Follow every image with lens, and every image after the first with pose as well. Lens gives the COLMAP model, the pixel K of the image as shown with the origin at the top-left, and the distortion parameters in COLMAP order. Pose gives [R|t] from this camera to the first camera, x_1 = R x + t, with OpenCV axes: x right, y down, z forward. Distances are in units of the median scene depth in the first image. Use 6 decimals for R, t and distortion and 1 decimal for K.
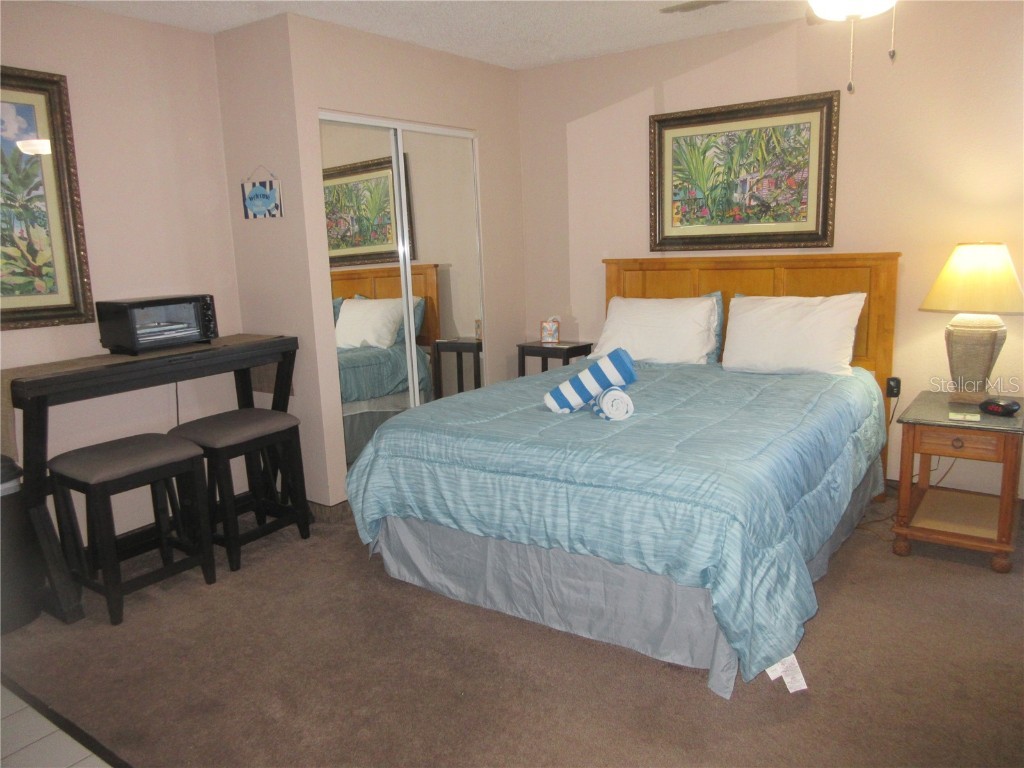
lens RADIAL K [[750.8, 0, 510.5], [0, 750.8, 382.4], [0, 0, 1]] dist [-0.018129, 0.026352]
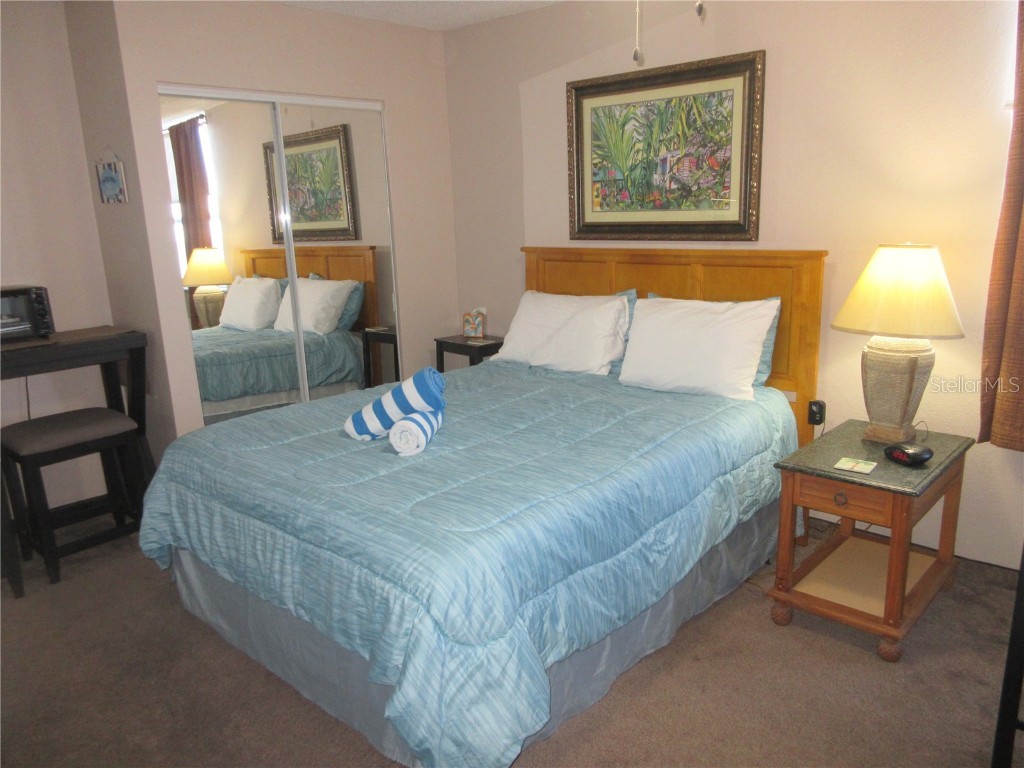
lens RADIAL K [[750.8, 0, 514.5], [0, 750.8, 381.5], [0, 0, 1]] dist [-0.018129, 0.026352]
pose [[0.991682, 0.036792, -0.123342, 0.269509], [-0.030470, 0.998142, 0.052755, -0.059946], [0.125054, -0.048558, 0.990961, 0.128408]]
